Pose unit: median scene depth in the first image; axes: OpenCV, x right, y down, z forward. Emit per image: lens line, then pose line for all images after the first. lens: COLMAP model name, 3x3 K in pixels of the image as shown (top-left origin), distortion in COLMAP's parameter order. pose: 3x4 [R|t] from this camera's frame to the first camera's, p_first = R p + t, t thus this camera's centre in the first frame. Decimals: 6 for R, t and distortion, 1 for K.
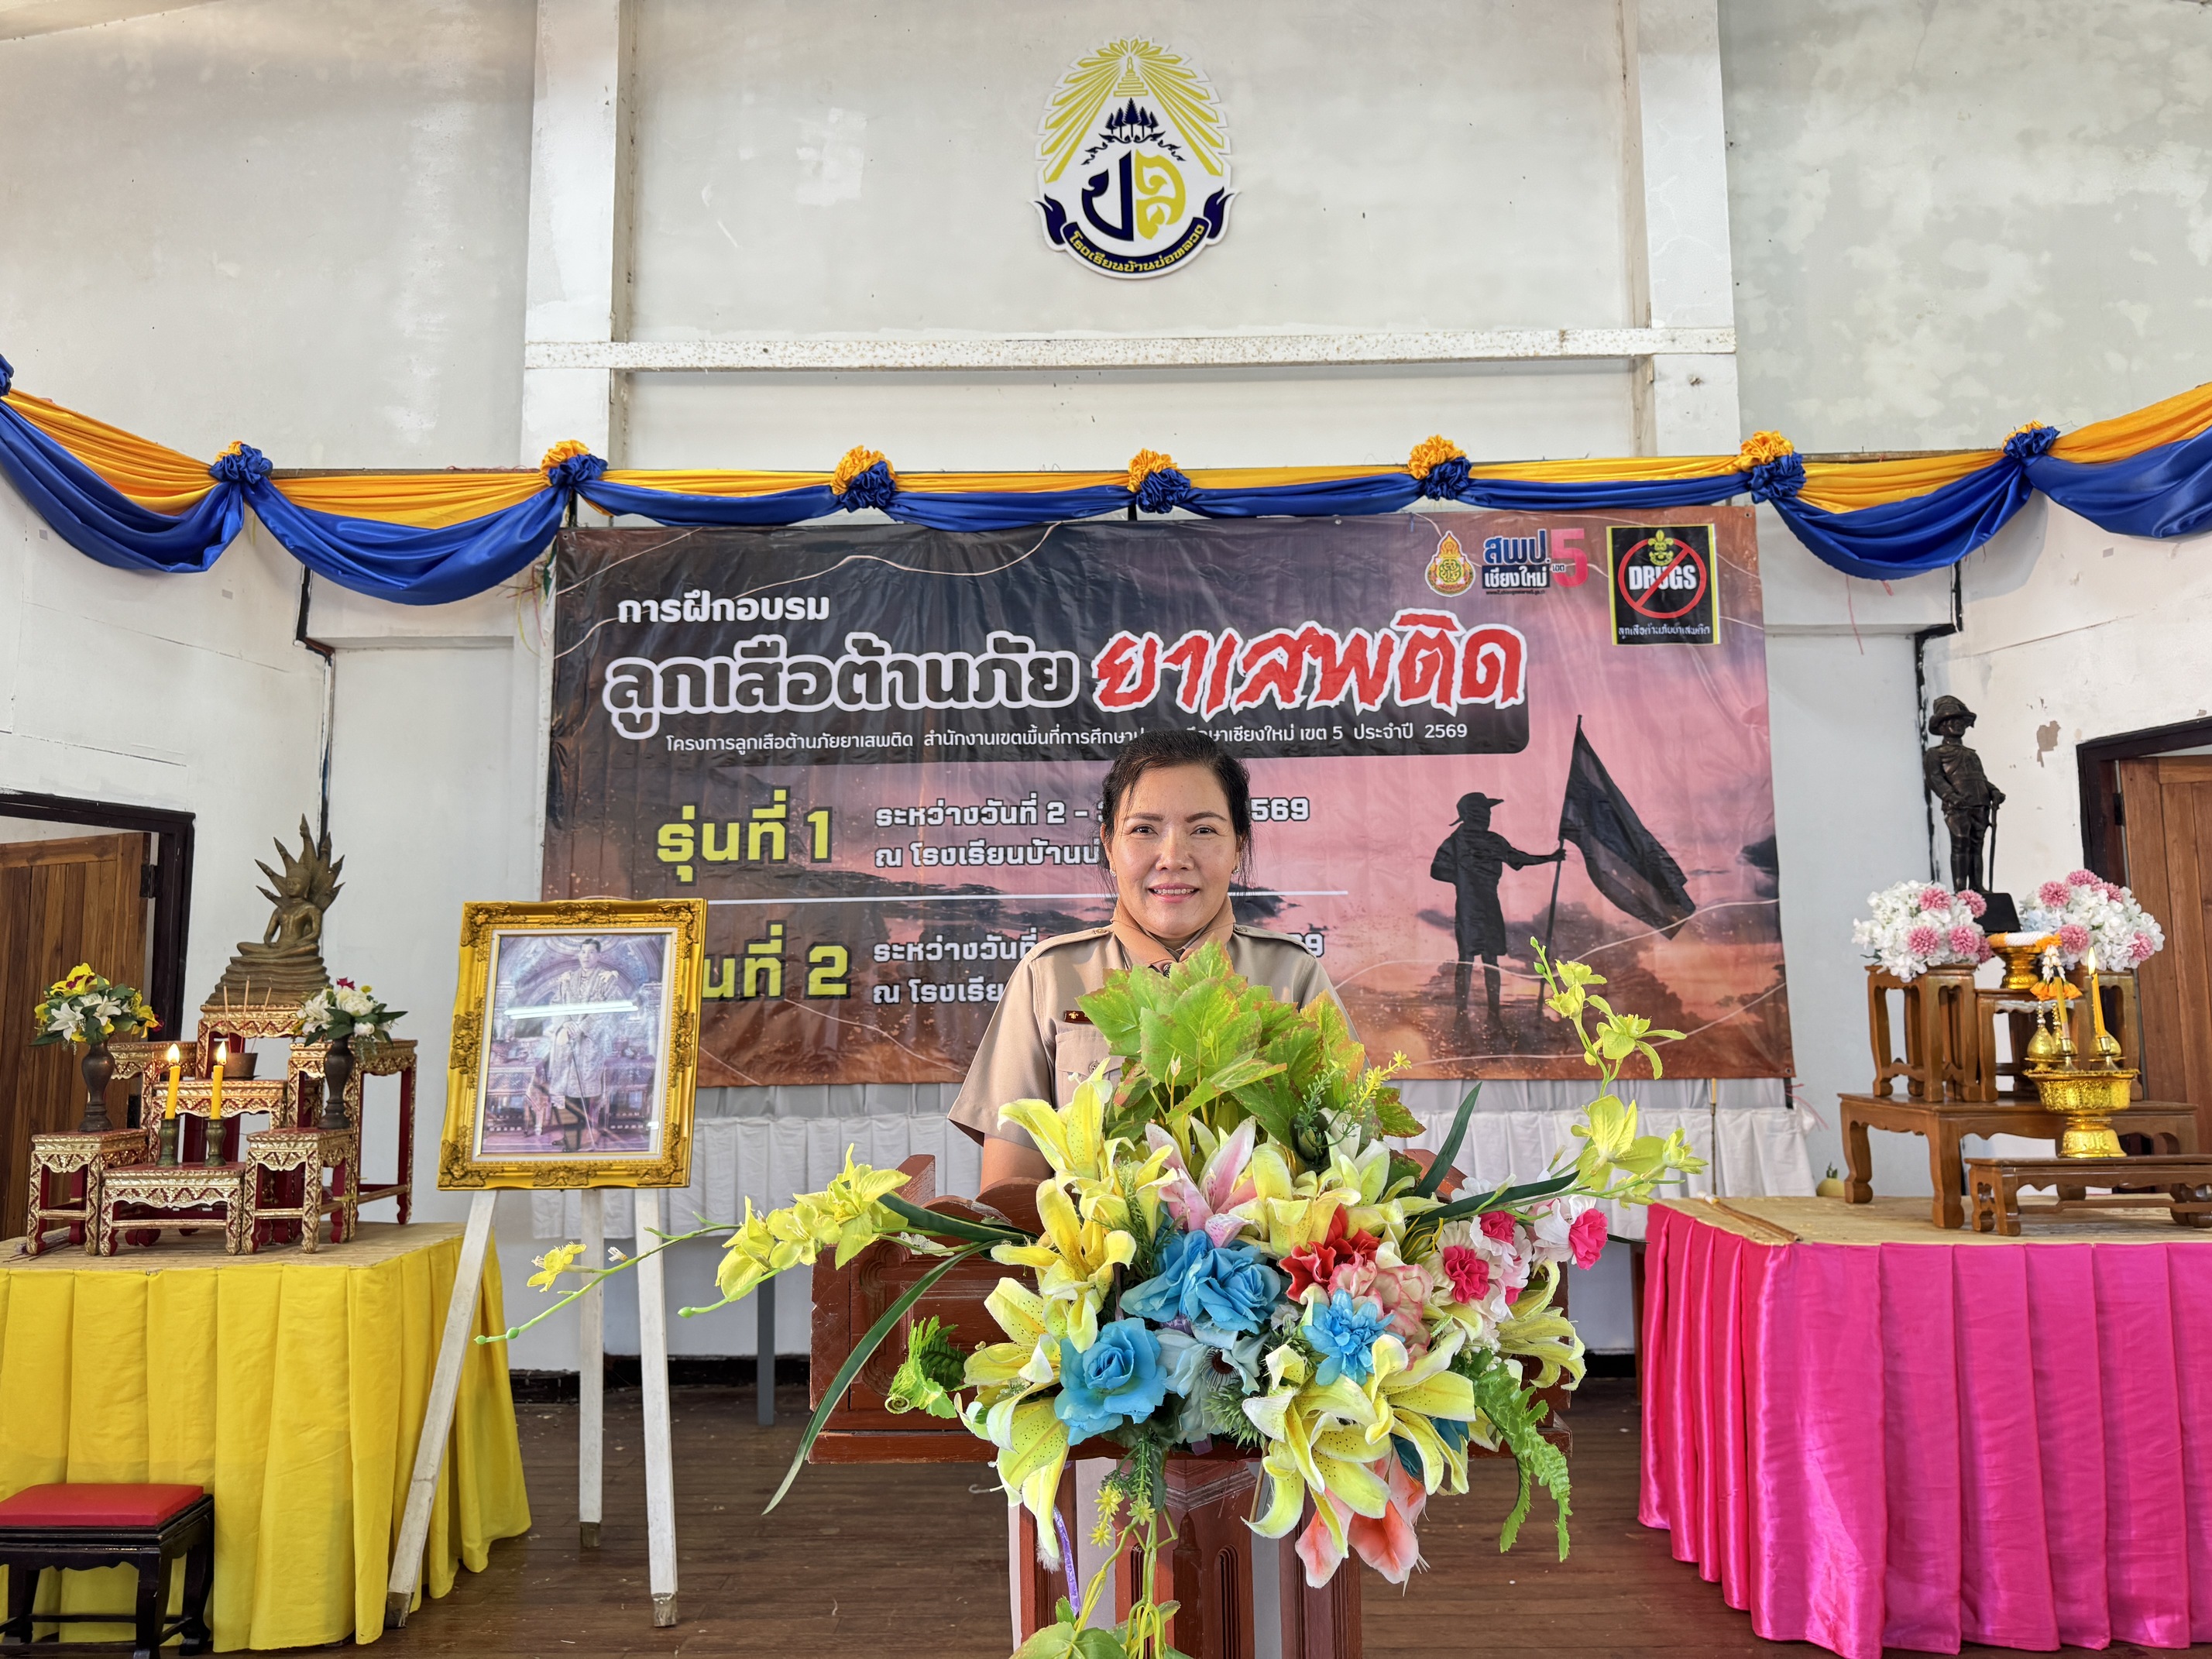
lens RADIAL K [[1555.8, 0, 1099.3], [0, 1555.8, 838.6], [0, 0, 1]] dist [0.042848, -0.048611]
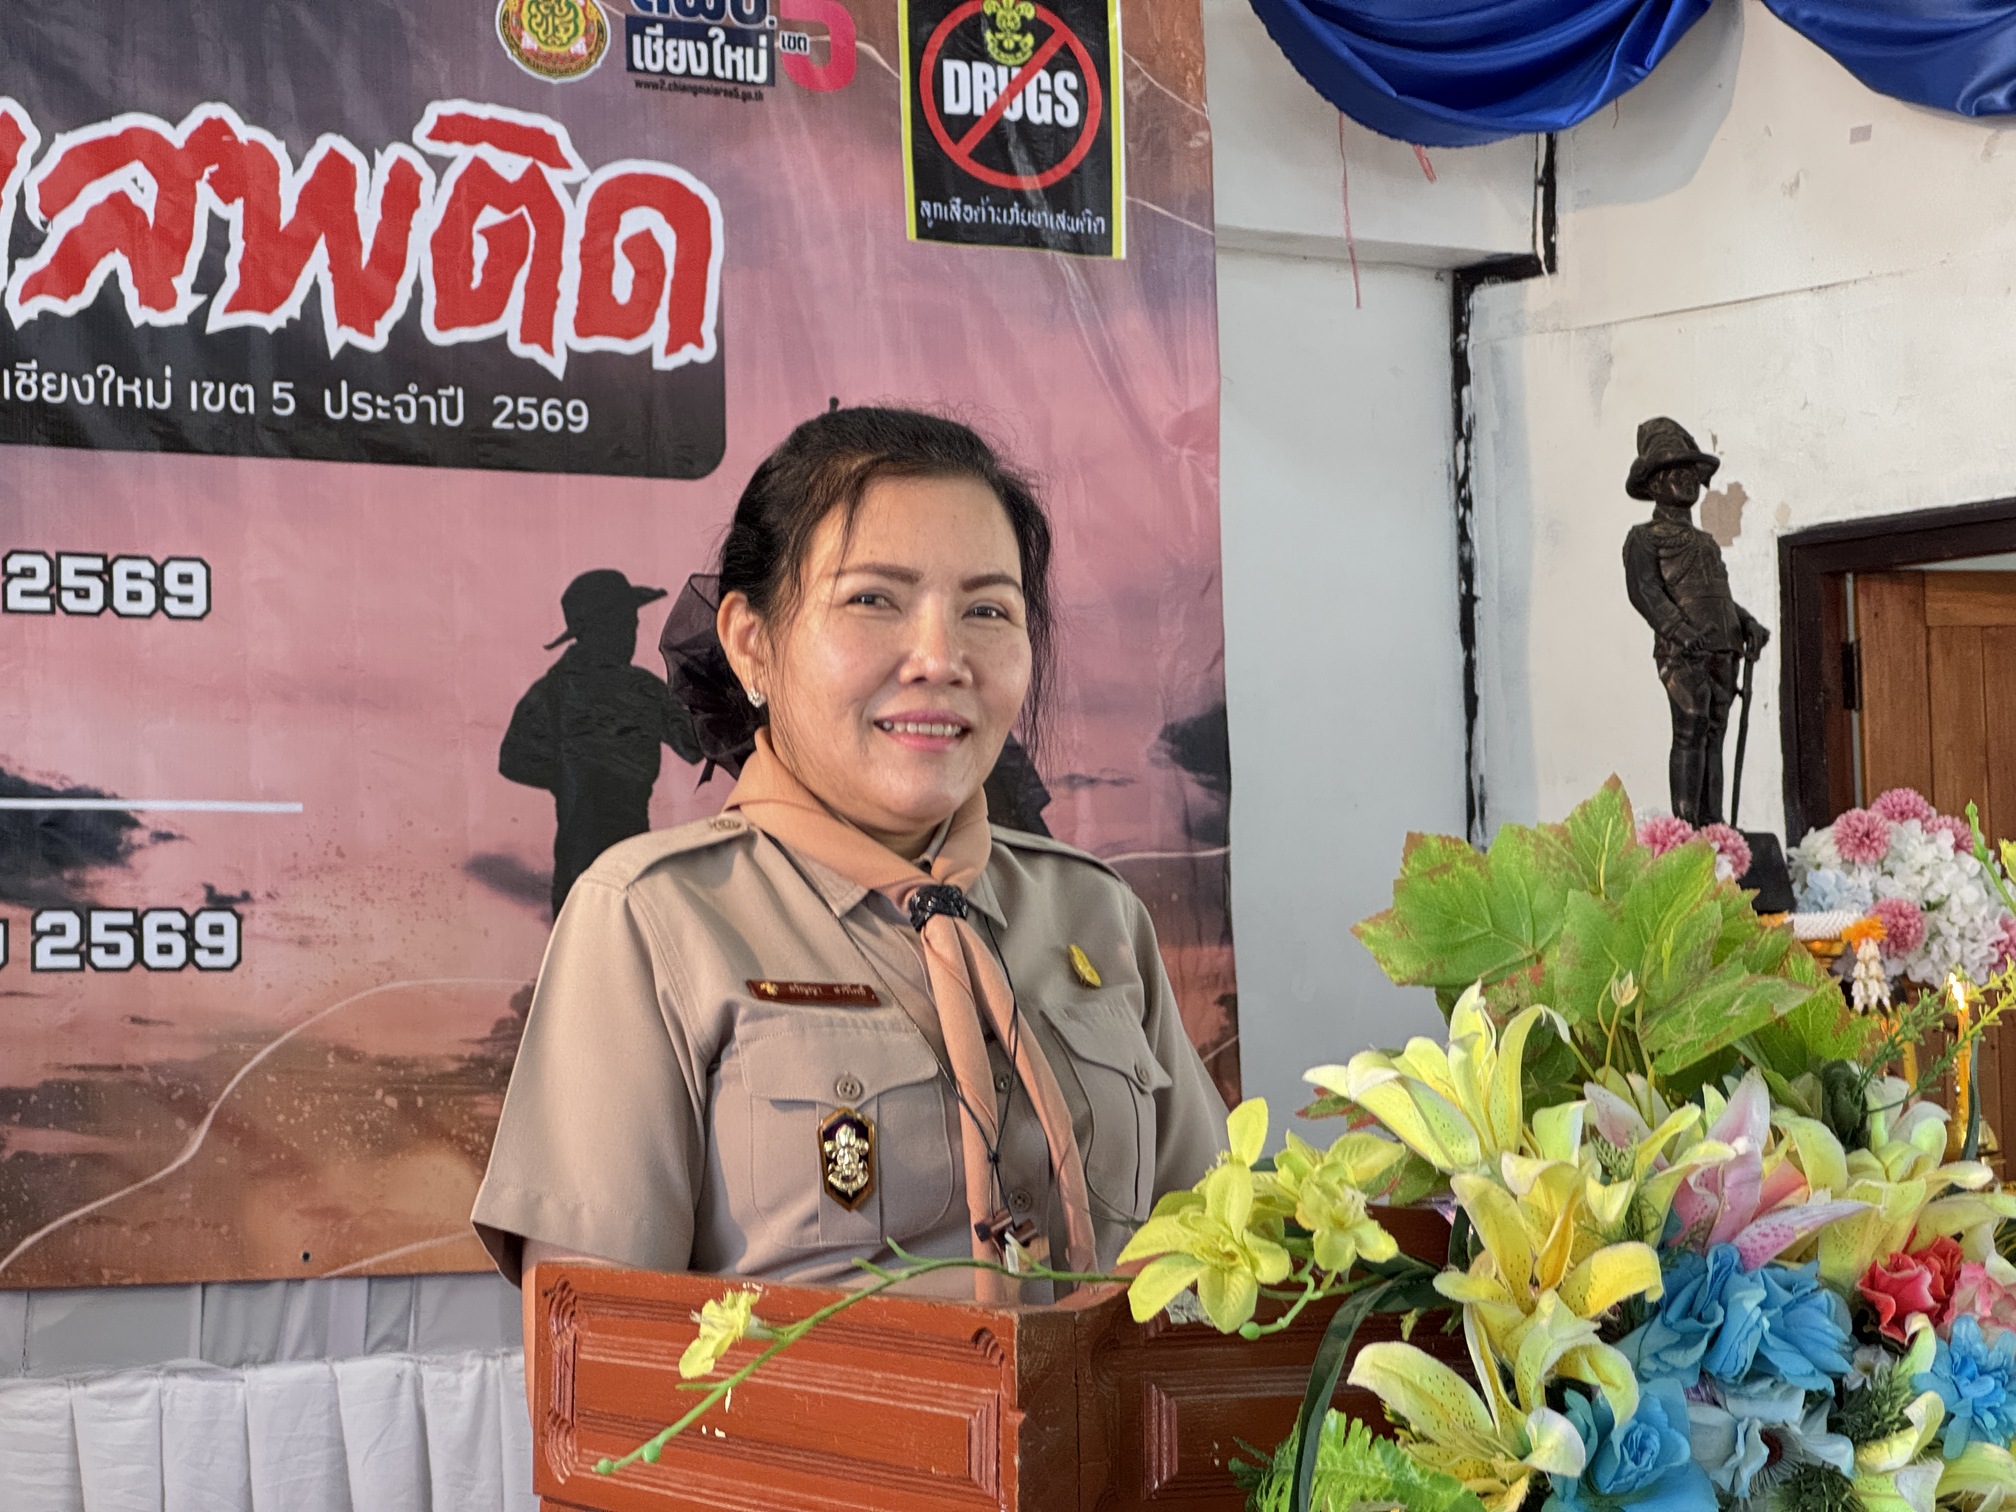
lens RADIAL K [[4506.7, 0, 1011.4], [0, 4506.7, 741.8], [0, 0, 1]] dist [0.220776, 0.000000]
pose [[0.880968, 0.035035, 0.471877, -0.220791], [-0.037983, 0.999273, -0.003279, 0.015096], [-0.471649, -0.015035, 0.881658, -0.094956]]
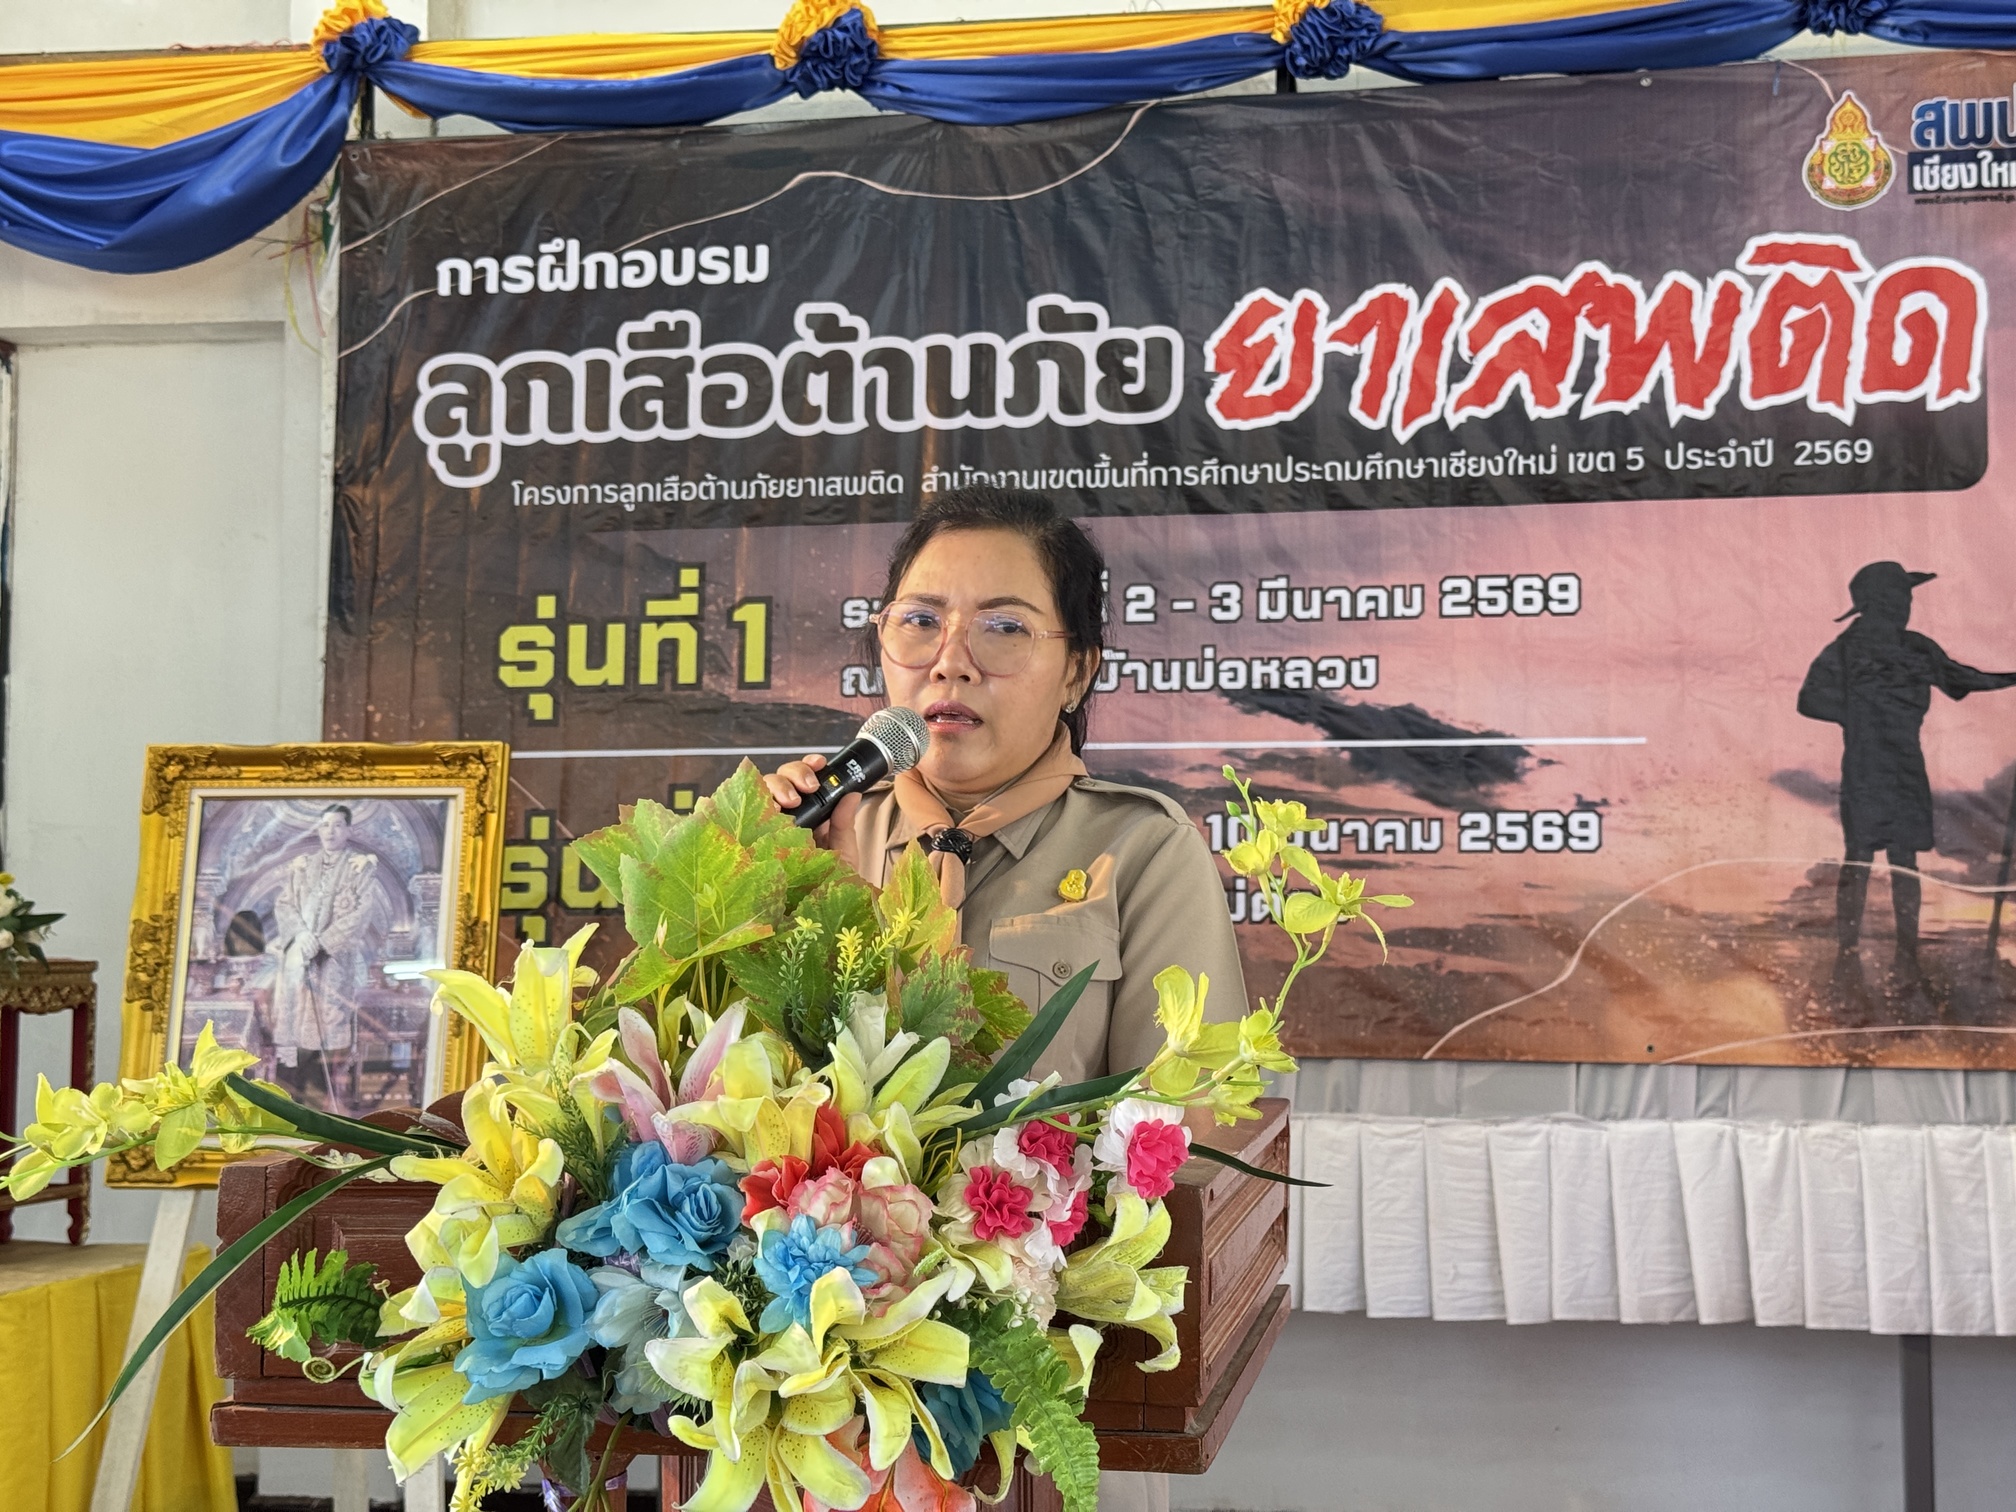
lens RADIAL K [[2818.8, 0, 990.3], [0, 2818.8, 786.2], [0, 0, 1]] dist [0.078037, 0.000000]
pose [[0.985777, 0.004709, -0.167992, 0.095099], [0.002933, 0.998973, 0.045210, 0.004054], [0.168033, -0.045060, 0.984751, -0.065035]]
